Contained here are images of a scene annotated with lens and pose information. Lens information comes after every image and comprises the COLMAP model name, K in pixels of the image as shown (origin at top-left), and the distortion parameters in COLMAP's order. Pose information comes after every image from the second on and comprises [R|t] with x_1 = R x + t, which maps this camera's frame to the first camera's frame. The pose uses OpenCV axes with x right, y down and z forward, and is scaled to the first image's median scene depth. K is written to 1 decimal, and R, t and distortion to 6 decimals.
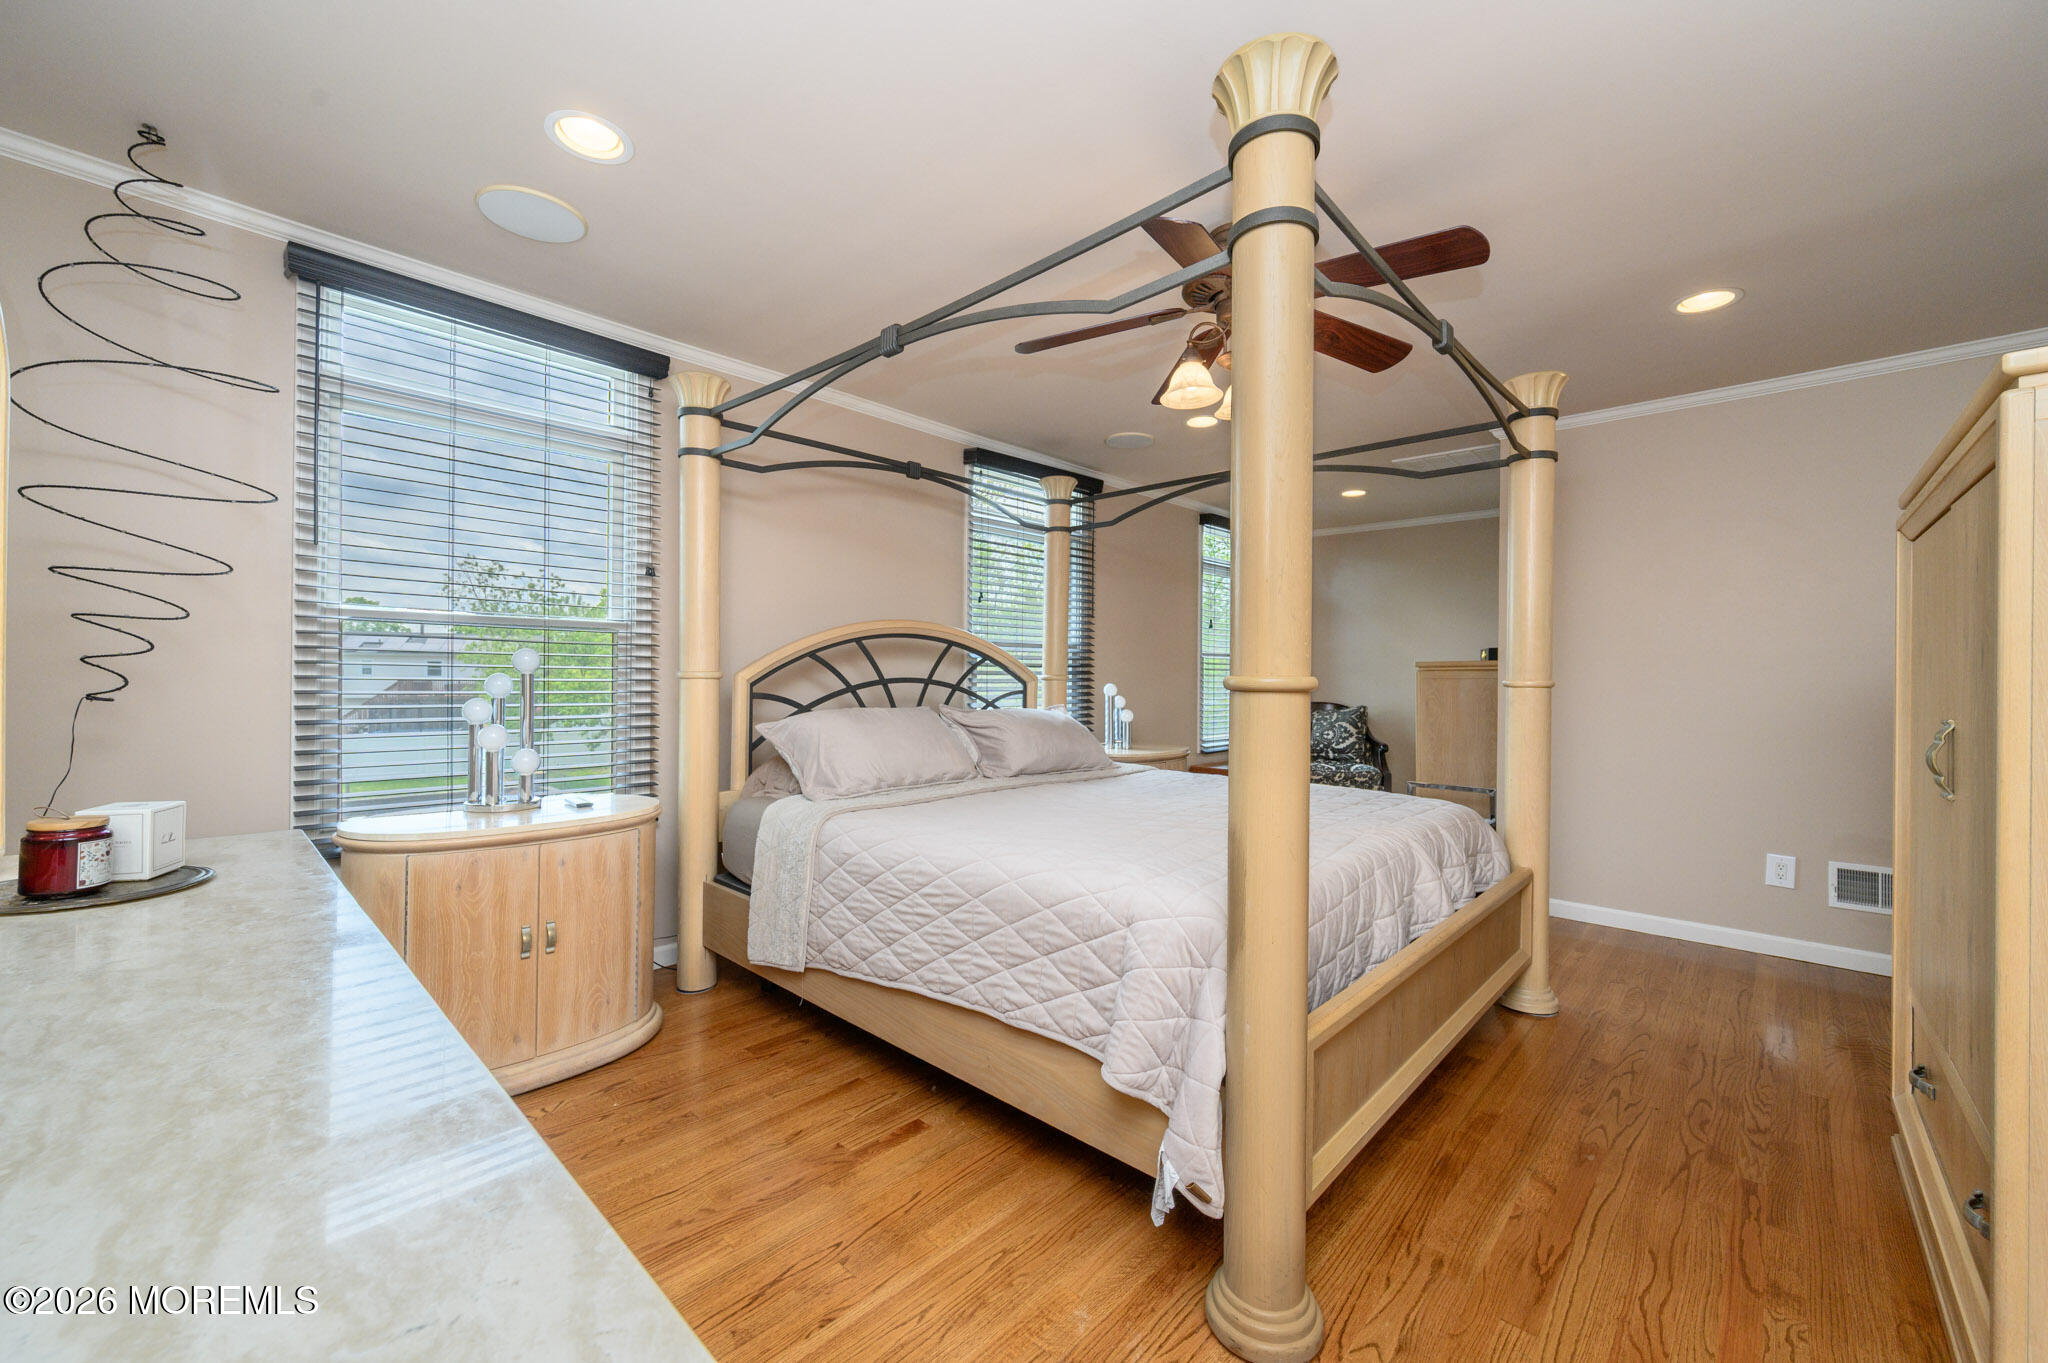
lens RADIAL K [[793.8, 0, 1059.1], [0, 793.8, 677.5], [0, 0, 1]] dist [0.001003, 0.000075]
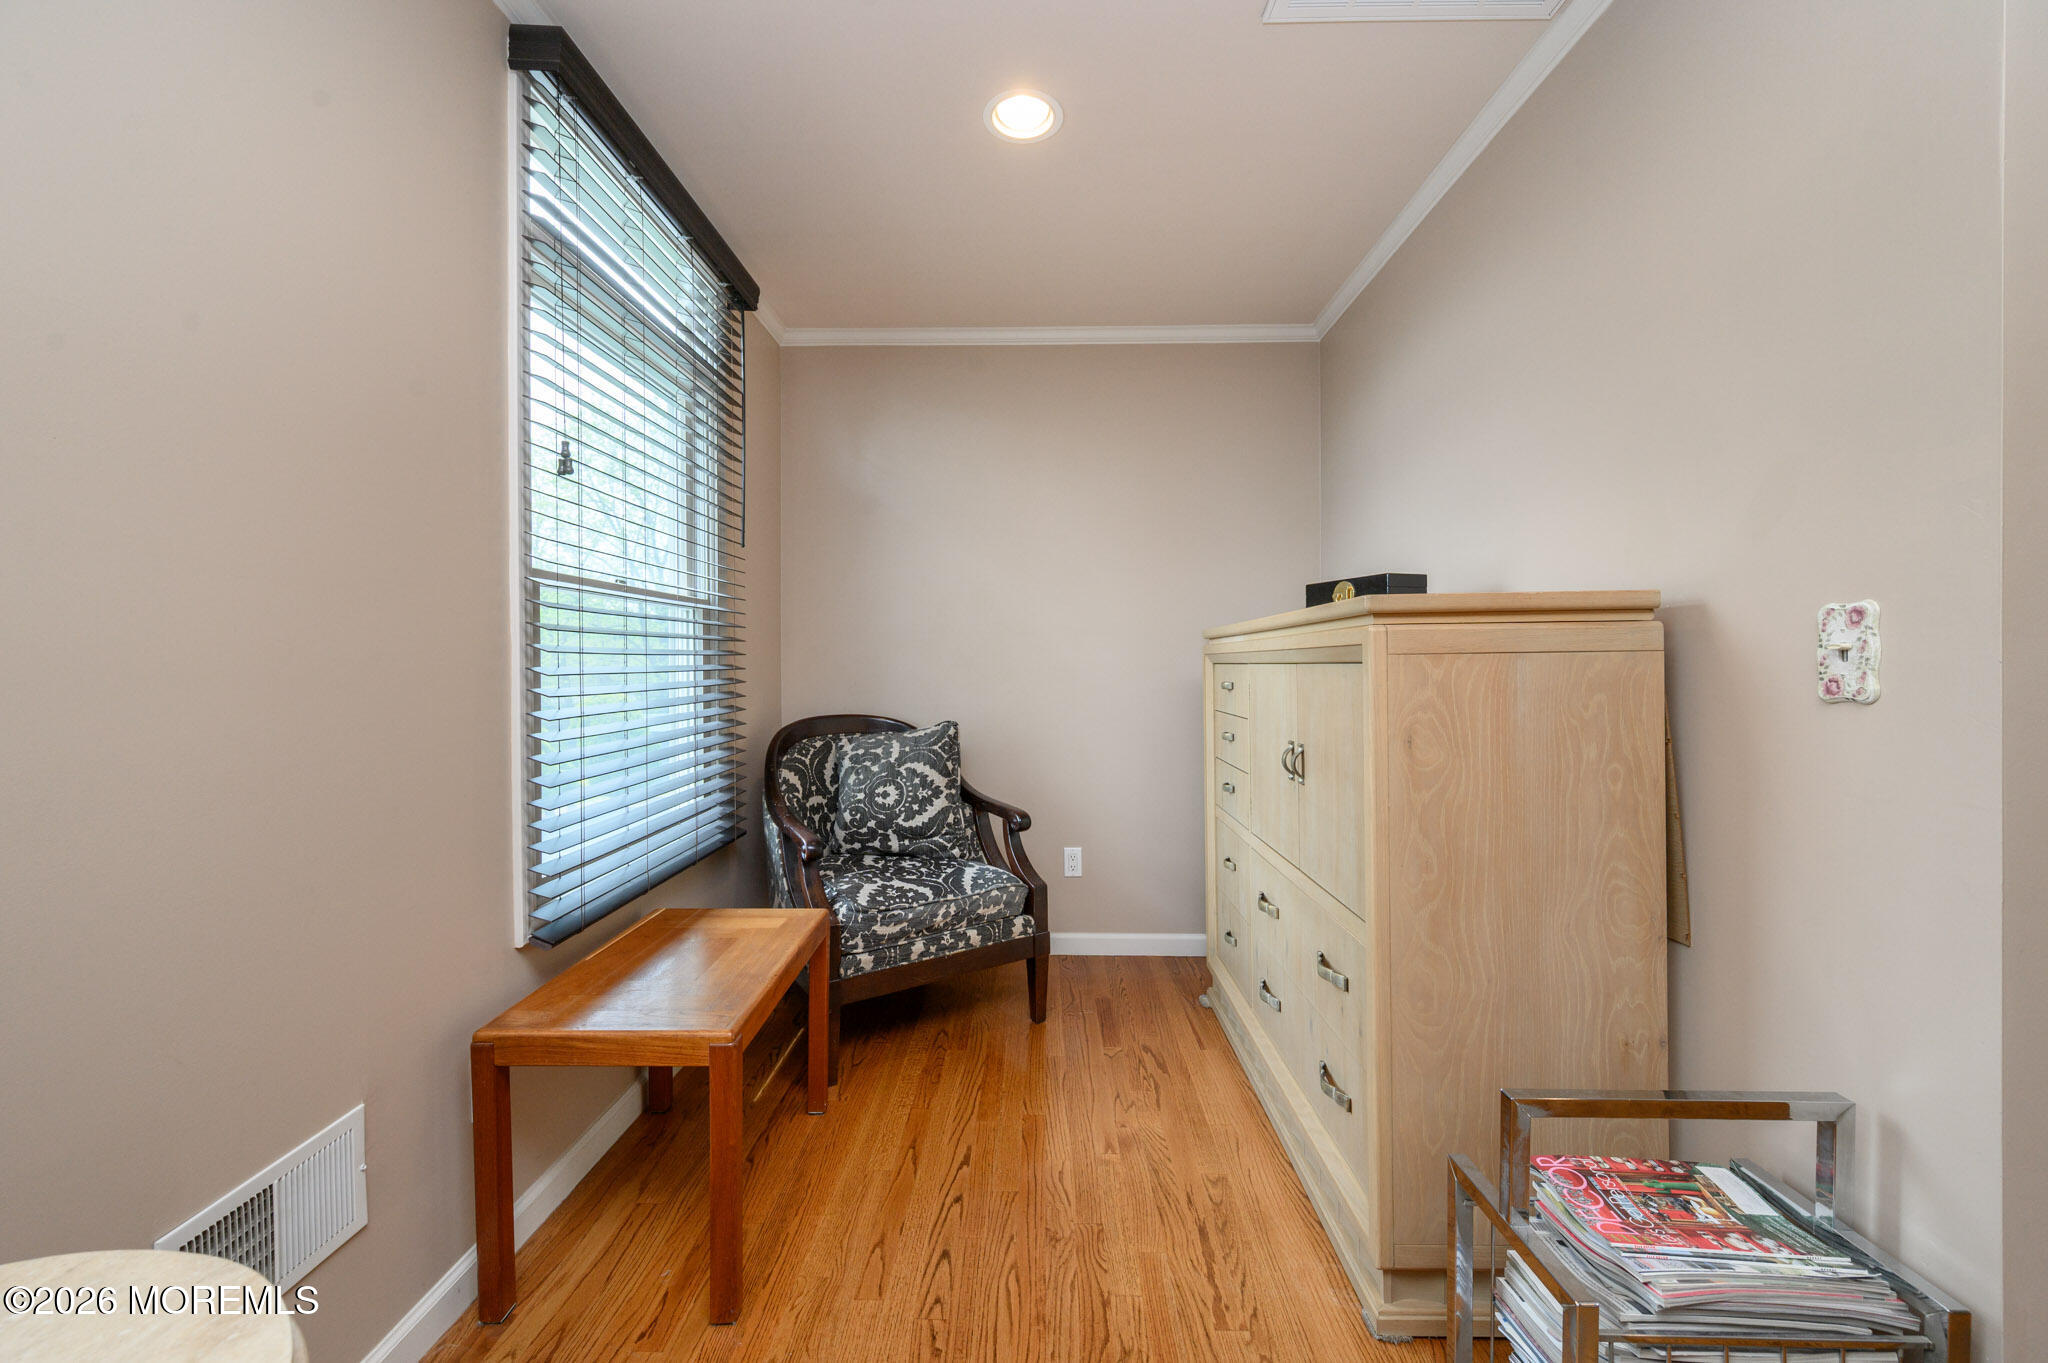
lens RADIAL K [[807.2, 0, 1024.0], [0, 807.2, 681.5], [0, 0, 1]] dist [0.000429, 0.000264]
pose [[0.764052, -0.017883, 0.644907, 0.132957], [0.002543, 0.999691, 0.024708, 0.001474], [-0.645150, -0.017238, 0.763862, 0.695328]]
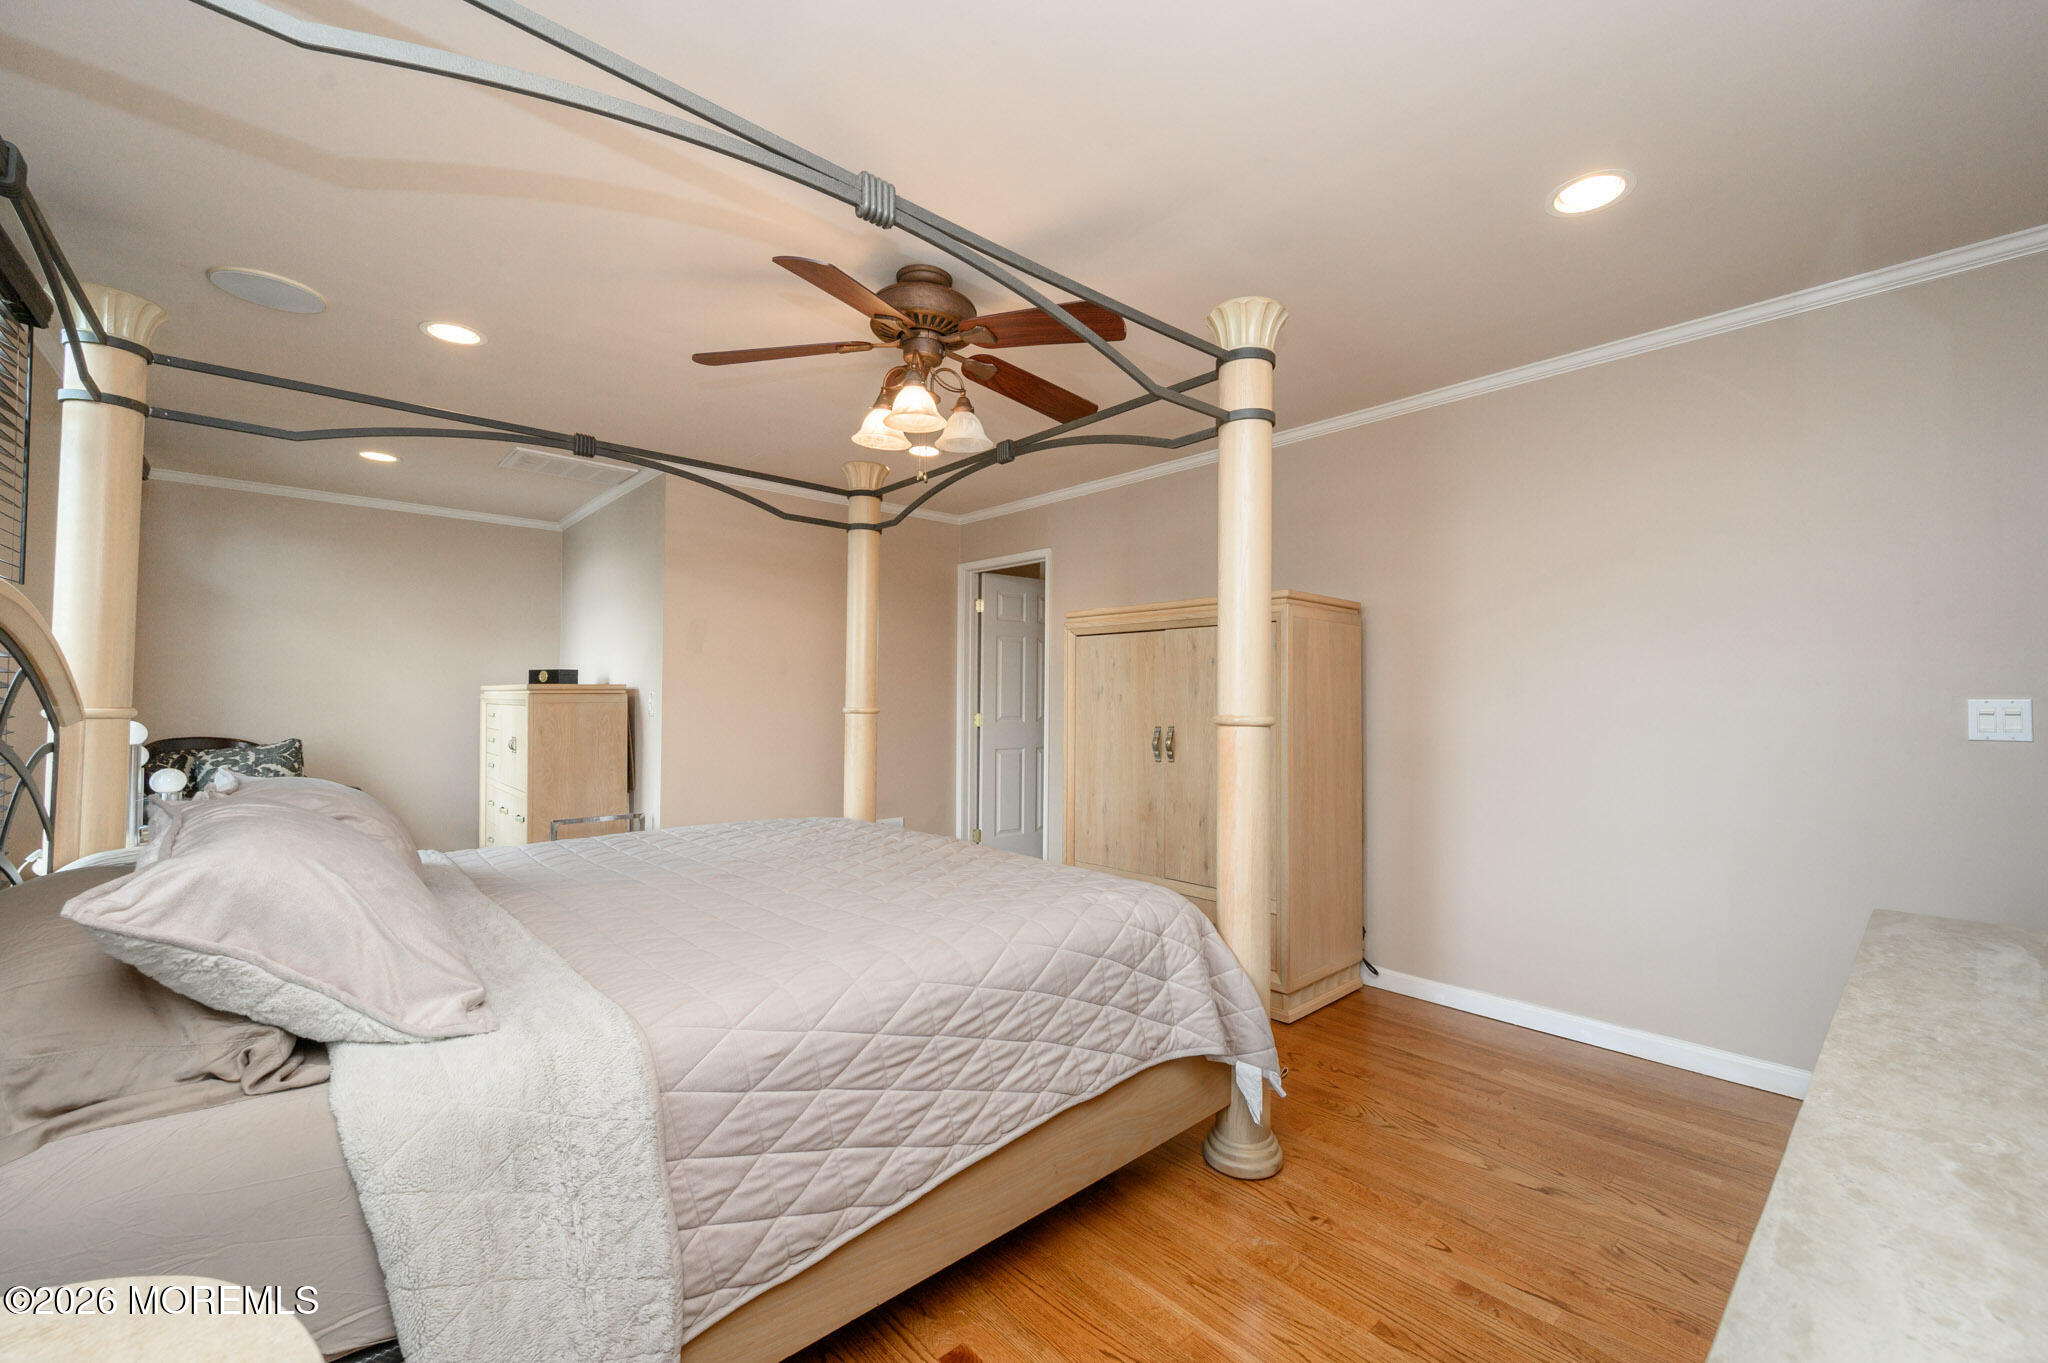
lens RADIAL K [[807.2, 0, 1024.0], [0, 807.2, 681.5], [0, 0, 1]] dist [0.000429, 0.000264]
pose [[0.113886, 0.019078, 0.993311, -0.301895], [-0.007206, 0.999805, -0.018377, -0.009286], [-0.993468, -0.005065, 0.114002, 0.289019]]
